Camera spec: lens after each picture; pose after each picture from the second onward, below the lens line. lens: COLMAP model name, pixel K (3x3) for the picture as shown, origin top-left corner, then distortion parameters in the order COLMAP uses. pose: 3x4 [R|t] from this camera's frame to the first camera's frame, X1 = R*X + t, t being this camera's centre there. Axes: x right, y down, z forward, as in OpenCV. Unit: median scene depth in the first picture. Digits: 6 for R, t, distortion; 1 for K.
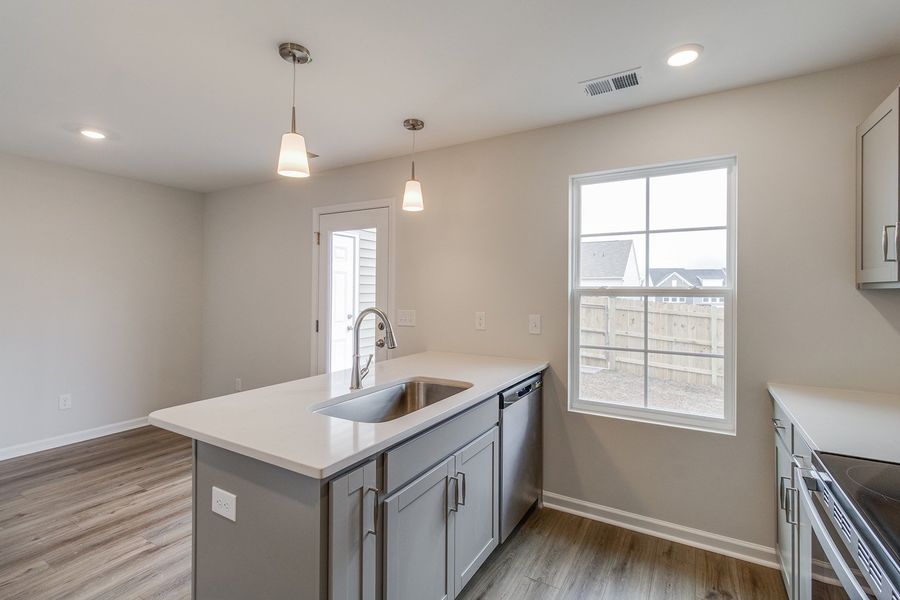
lens RADIAL K [[419.1, 0, 453.6], [0, 419.1, 290.7], [0, 0, 1]] dist [0.004244, 0.000755]
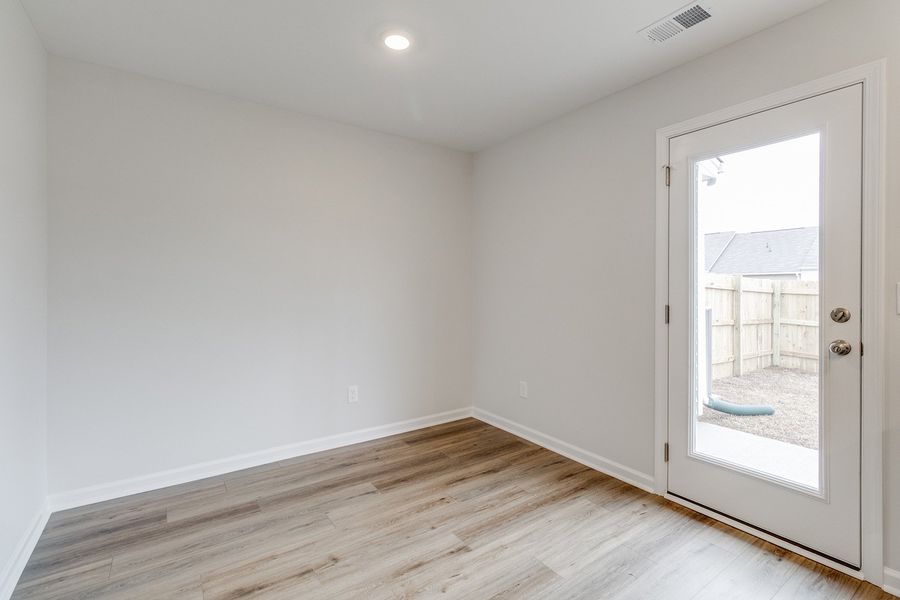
lens RADIAL K [[419.1, 0, 449.4], [0, 419.1, 293.0], [0, 0, 1]] dist [0.004244, 0.000755]
pose [[0.904868, -0.001101, -0.425691, -0.418207], [0.006789, 0.999907, 0.011843, 0.049913], [0.425638, -0.013607, 0.904791, 0.338014]]
